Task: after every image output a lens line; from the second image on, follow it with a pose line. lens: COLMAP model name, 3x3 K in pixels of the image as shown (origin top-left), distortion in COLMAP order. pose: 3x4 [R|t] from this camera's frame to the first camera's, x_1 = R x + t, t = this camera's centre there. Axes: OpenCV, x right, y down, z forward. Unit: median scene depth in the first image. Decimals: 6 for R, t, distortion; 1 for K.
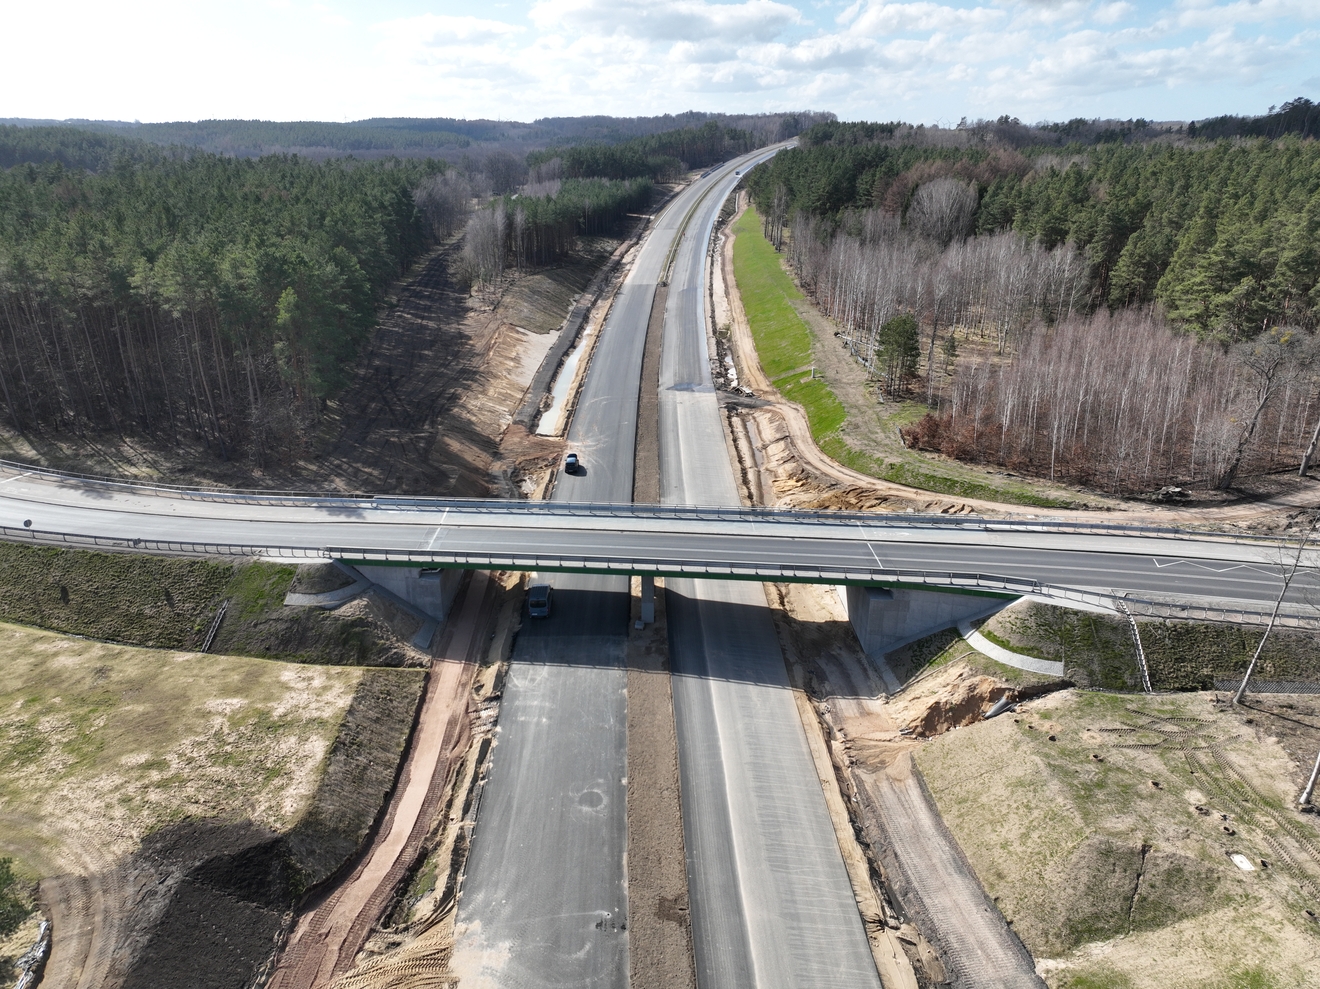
lens RADIAL K [[927.9, 0, 659.0], [0, 927.9, 490.8], [0, 0, 1]] dist [0.000867, 0.011097]
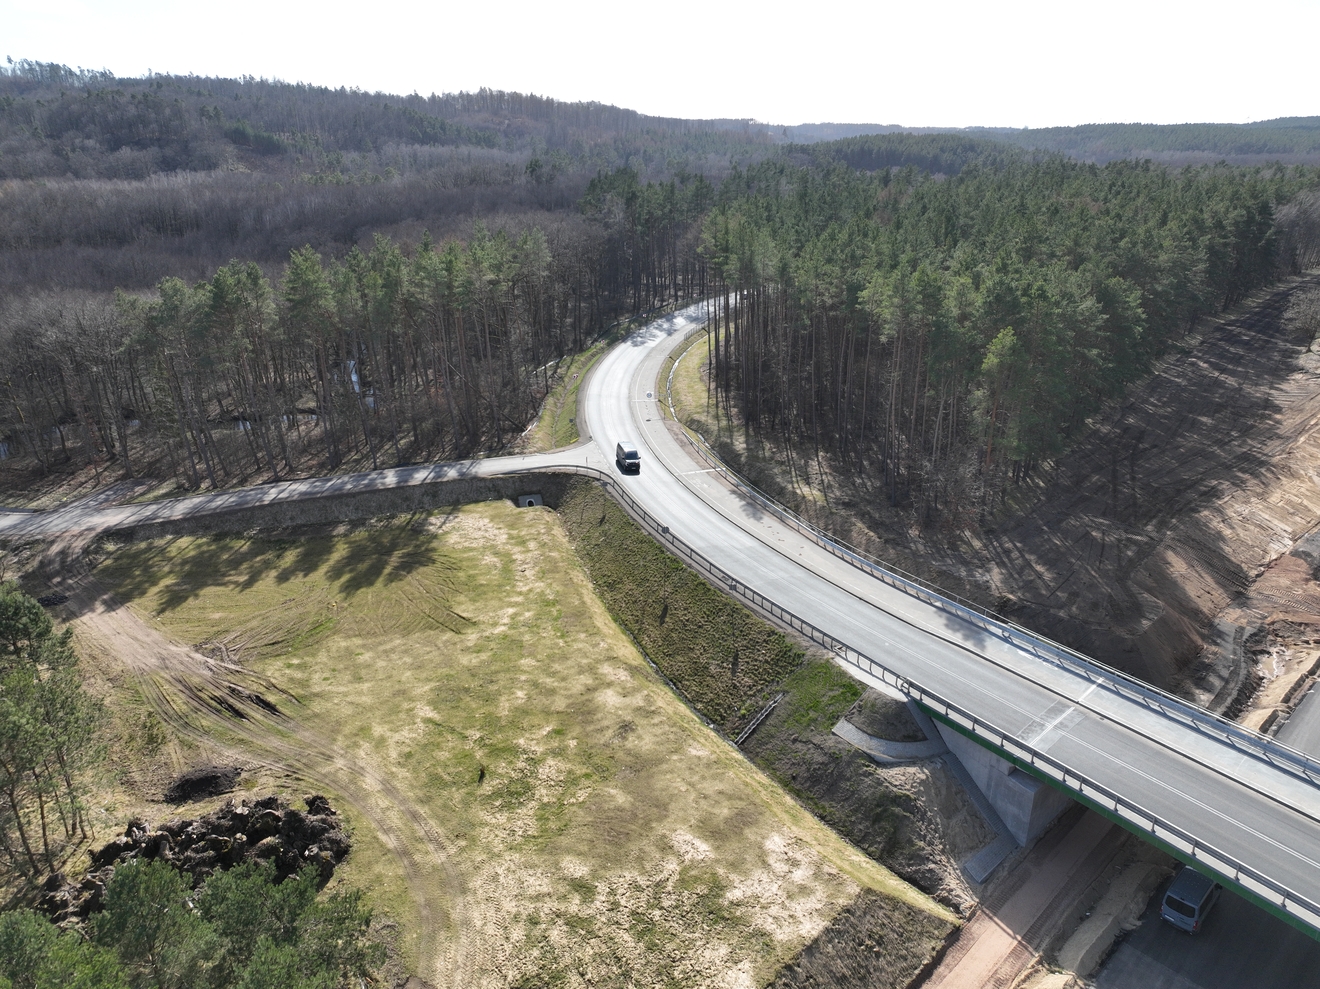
lens RADIAL K [[927.9, 0, 663.1], [0, 927.9, 479.7], [0, 0, 1]] dist [0.000867, 0.011097]
pose [[0.670252, 0.252671, -0.697796, -0.002043], [-0.262765, 0.960145, 0.095274, -0.078405], [0.694058, 0.119498, 0.709932, 0.204881]]
